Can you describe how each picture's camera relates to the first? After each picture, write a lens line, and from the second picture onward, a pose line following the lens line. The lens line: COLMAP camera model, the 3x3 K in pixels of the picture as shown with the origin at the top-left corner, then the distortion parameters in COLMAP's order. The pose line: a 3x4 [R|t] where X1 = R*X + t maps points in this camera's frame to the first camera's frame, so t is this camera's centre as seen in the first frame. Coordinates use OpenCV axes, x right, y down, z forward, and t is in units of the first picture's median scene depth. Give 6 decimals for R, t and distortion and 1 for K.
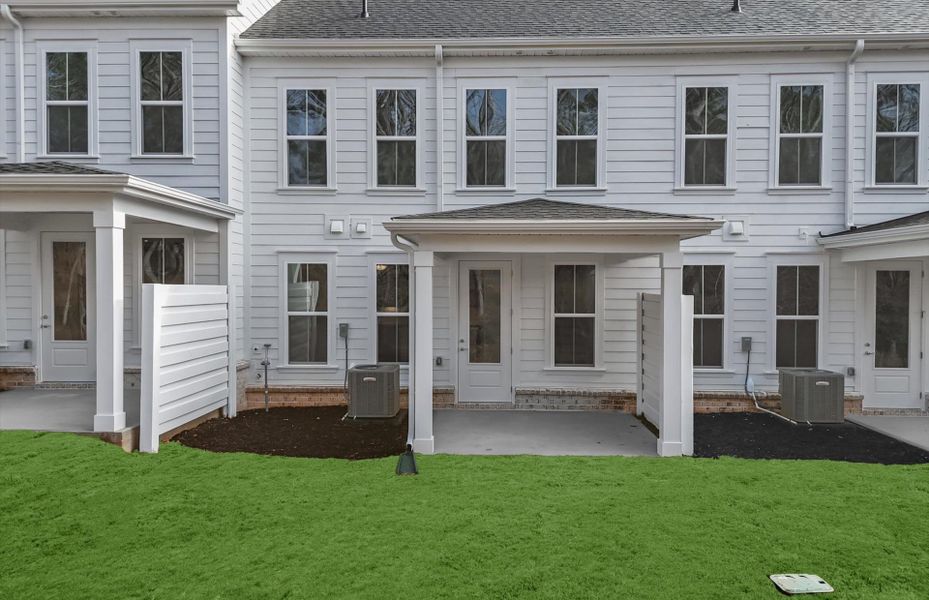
lens RADIAL K [[636.6, 0, 466.2], [0, 636.6, 300.6], [0, 0, 1]] dist [0.024904, -0.003890]
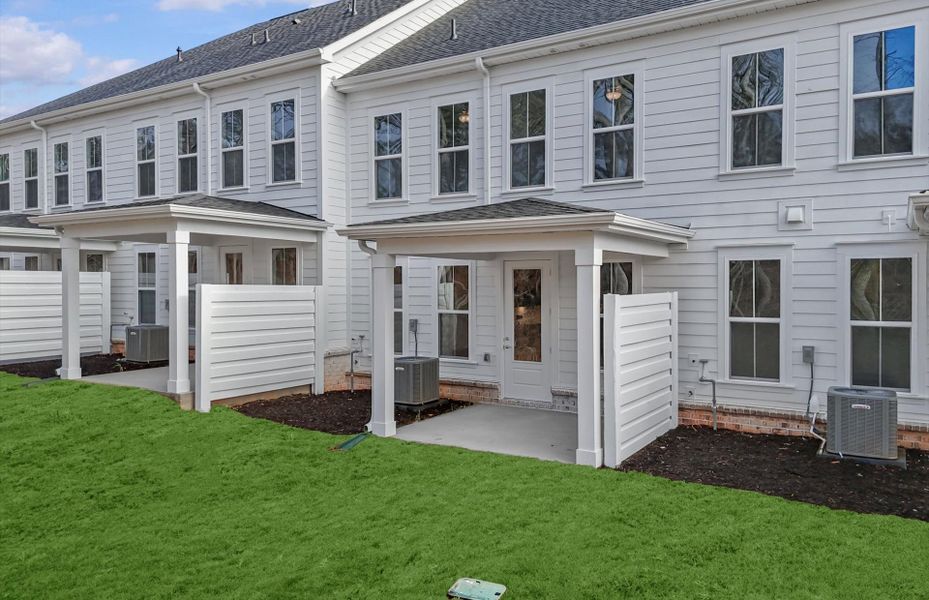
lens RADIAL K [[702.4, 0, 463.3], [0, 702.4, 295.7], [0, 0, 1]] dist [0.055998, -0.023987]
pose [[0.862593, 0.004087, -0.505881, 0.518989], [-0.008866, 0.999936, -0.007038, 0.002499], [0.505820, 0.010556, 0.862574, -0.018178]]
